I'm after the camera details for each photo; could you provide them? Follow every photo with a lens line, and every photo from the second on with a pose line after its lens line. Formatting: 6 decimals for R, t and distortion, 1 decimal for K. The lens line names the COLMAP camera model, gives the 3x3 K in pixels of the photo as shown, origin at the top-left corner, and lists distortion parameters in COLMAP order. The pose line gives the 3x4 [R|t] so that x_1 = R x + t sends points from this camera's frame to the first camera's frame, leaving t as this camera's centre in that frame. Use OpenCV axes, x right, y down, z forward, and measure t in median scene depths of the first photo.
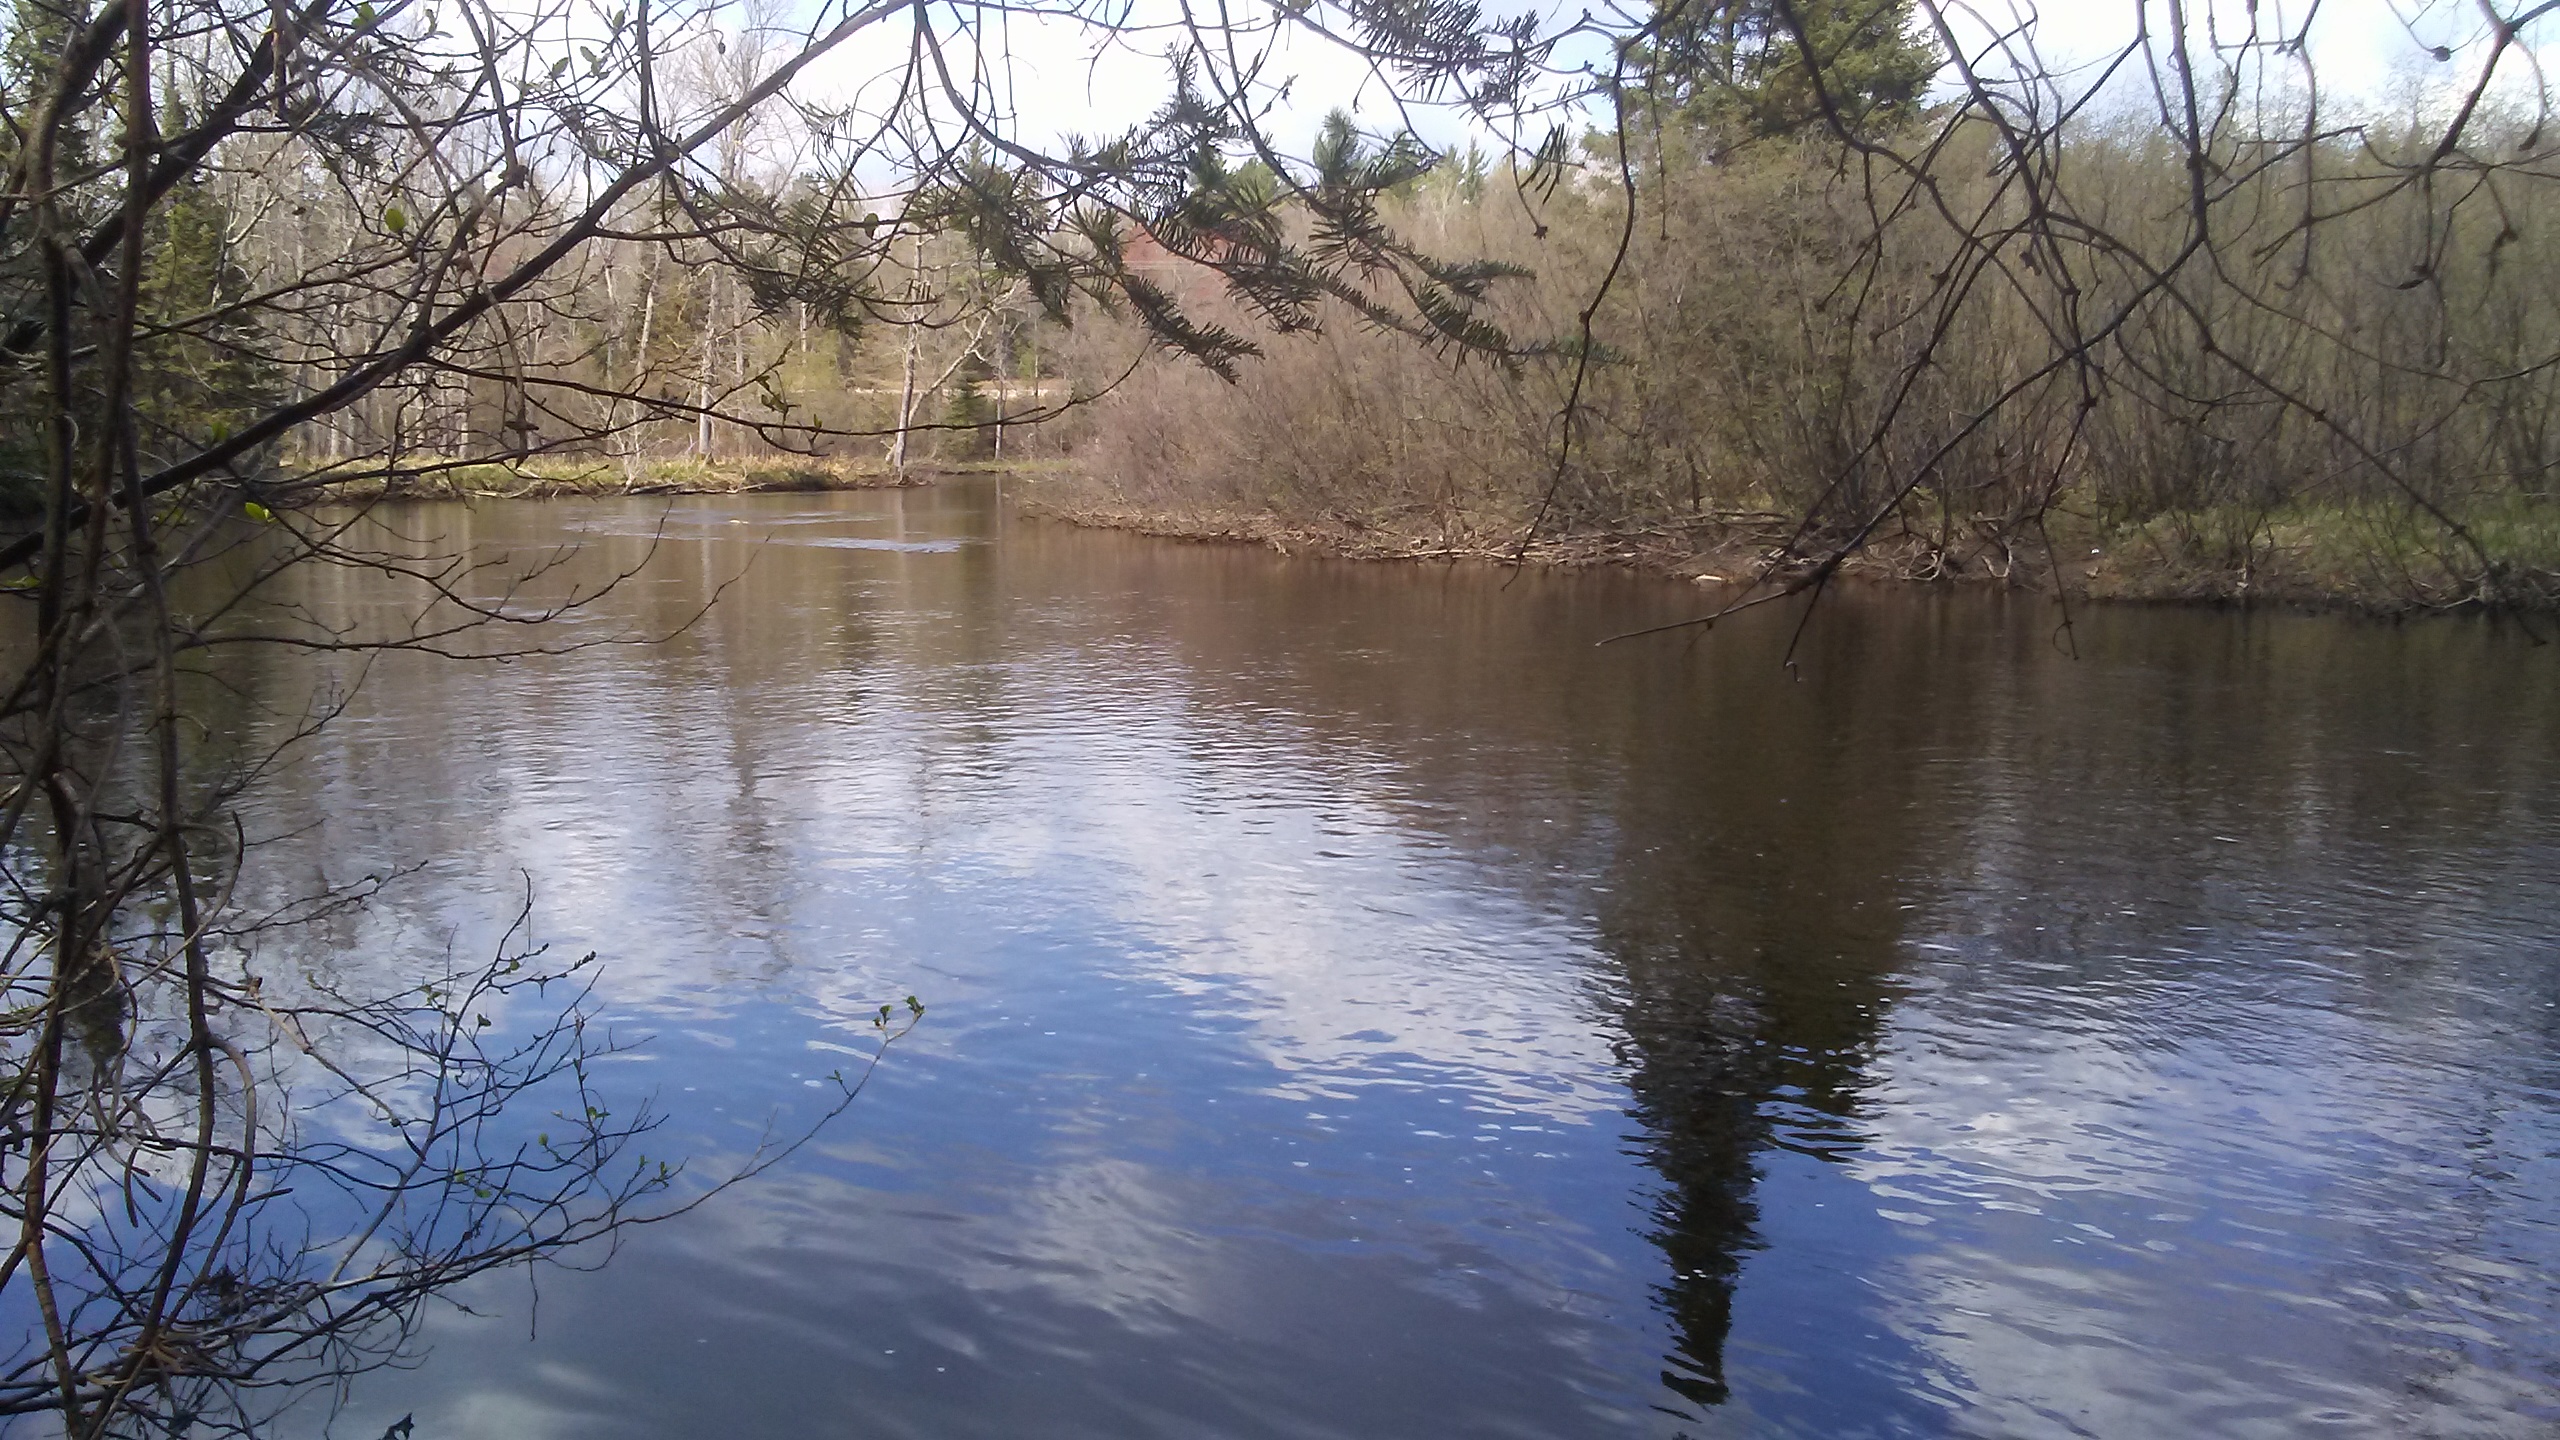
lens RADIAL K [[2303.4, 0, 1280.0], [0, 2303.4, 720.0], [0, 0, 1]] dist [0.001018, 0.006453]
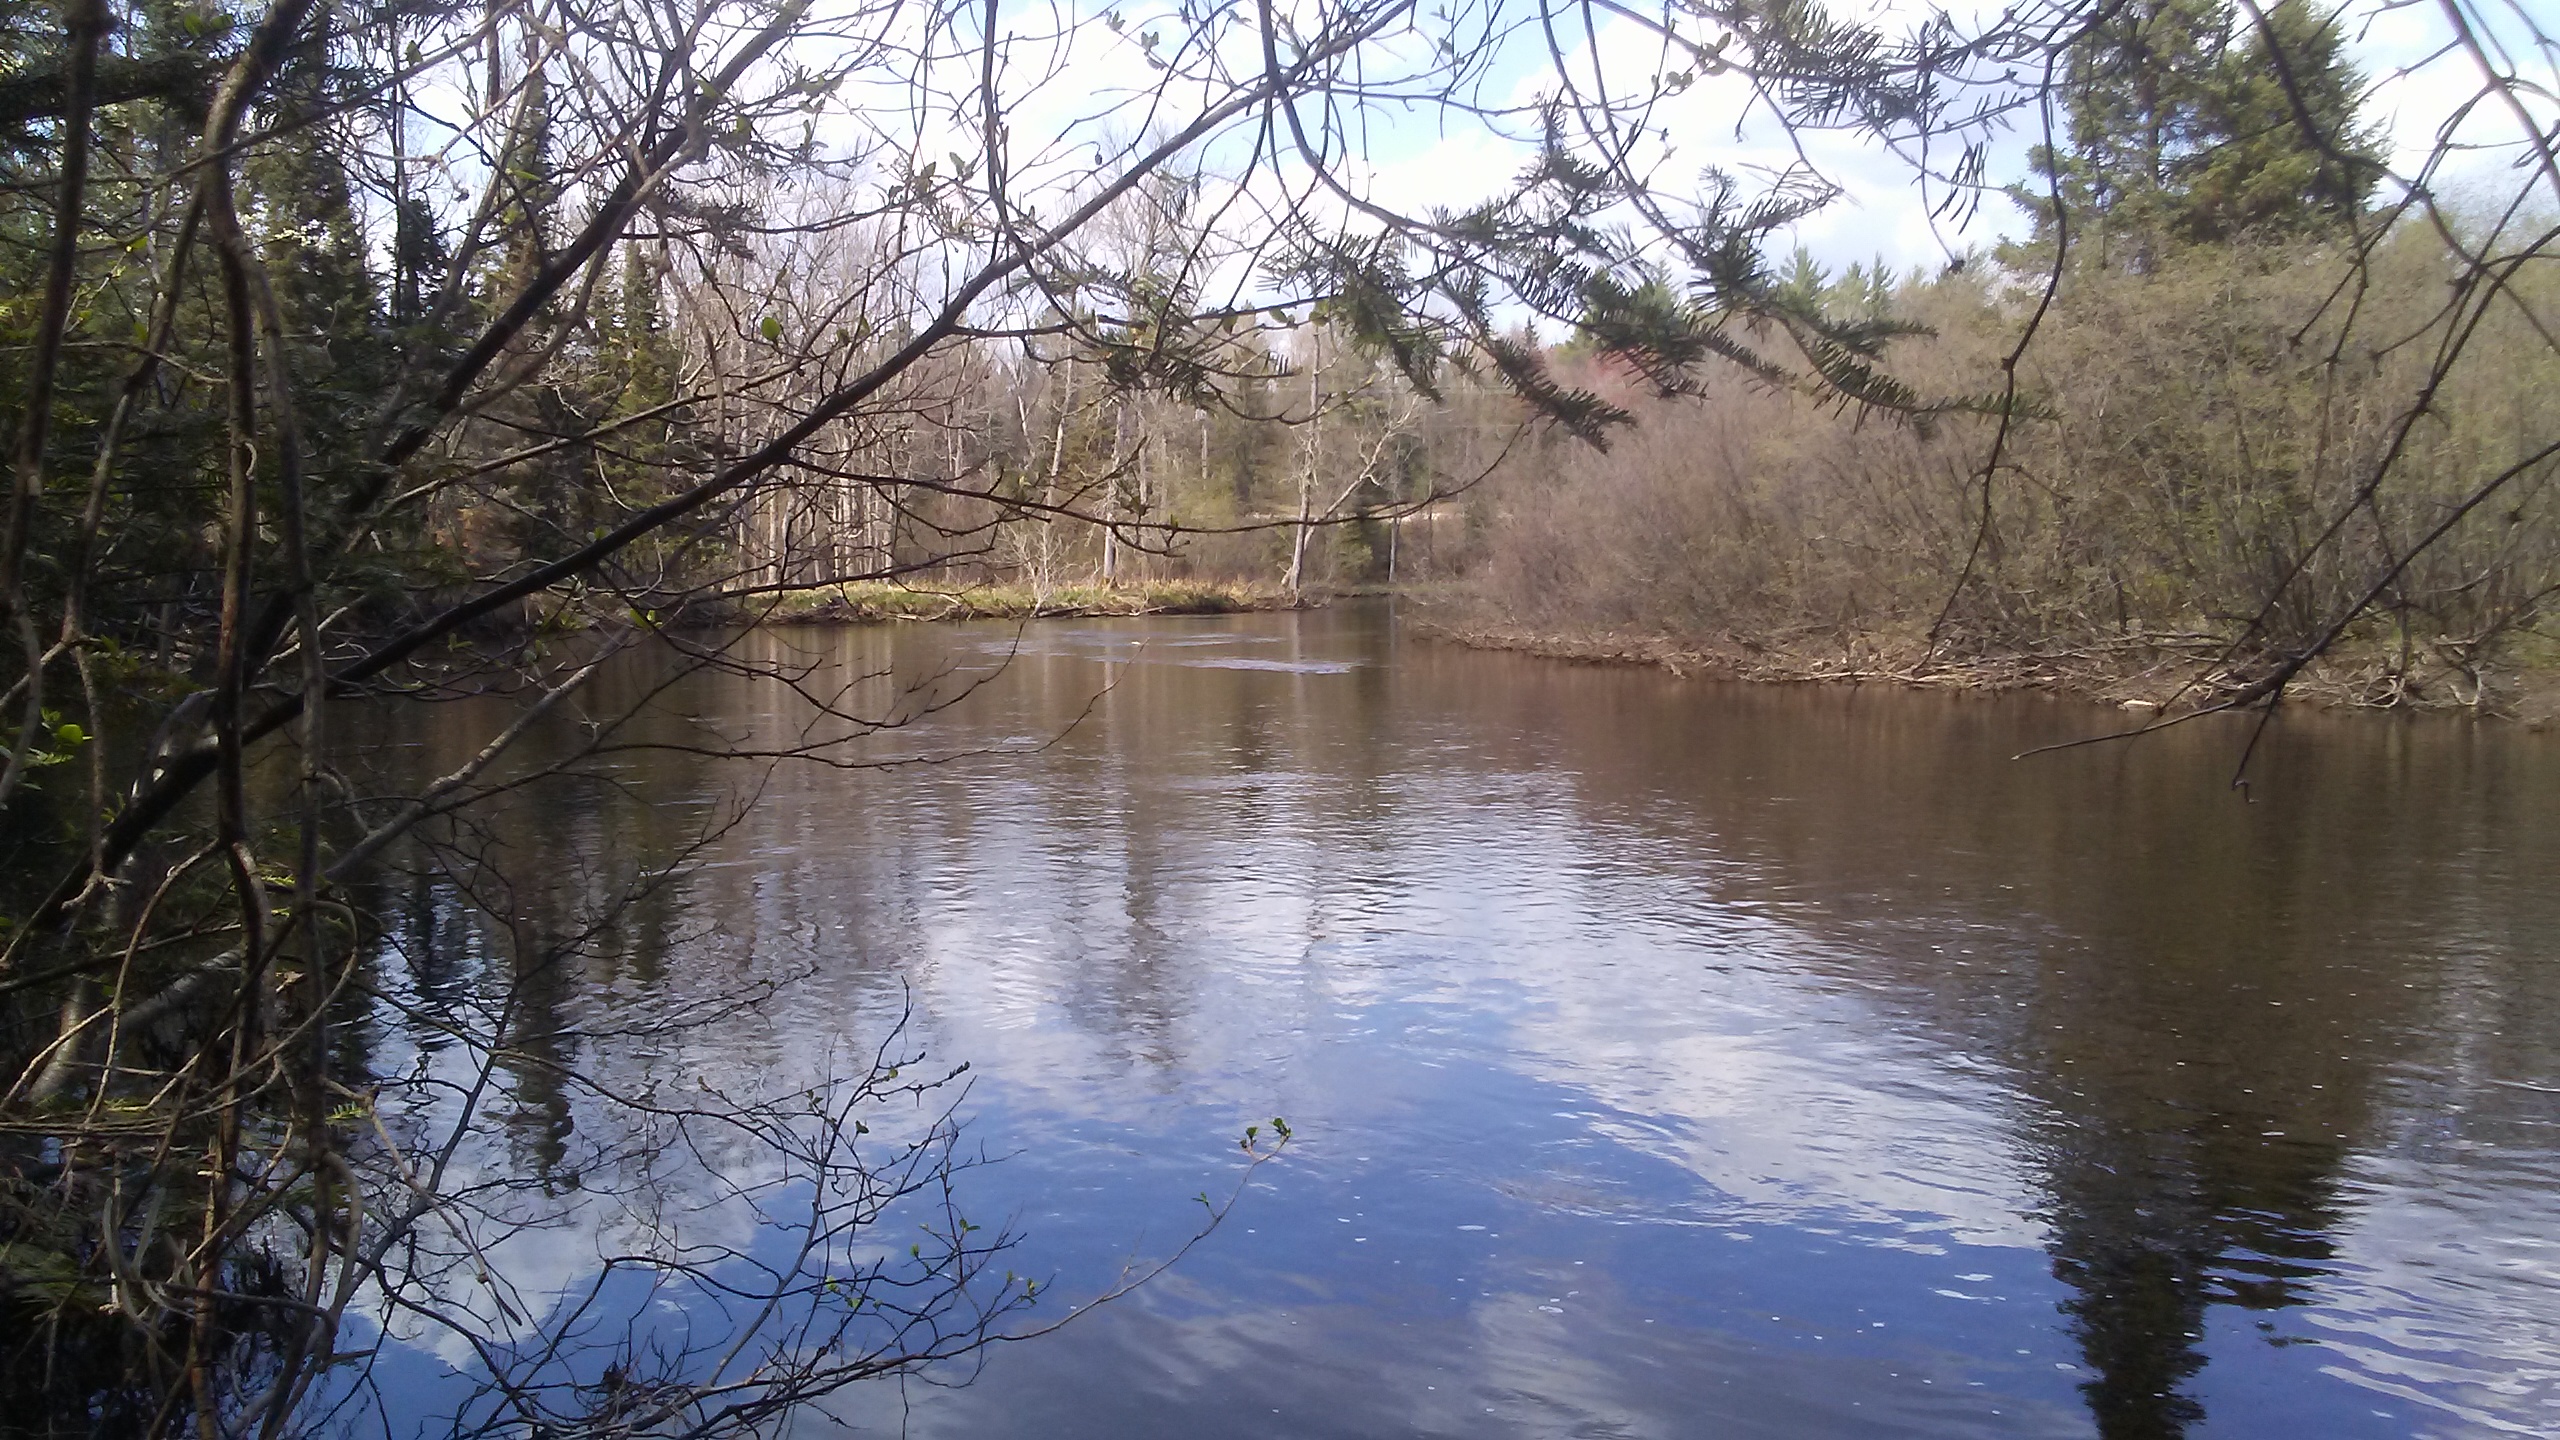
lens RADIAL K [[2045.7, 0, 1330.3], [0, 2045.7, 712.1], [0, 0, 1]] dist [0.071312, -0.145682]
pose [[0.984034, 0.002058, -0.177968, 0.010953], [-0.015862, 0.996968, -0.076176, 0.012323], [0.177272, 0.077783, 0.981083, 0.116322]]
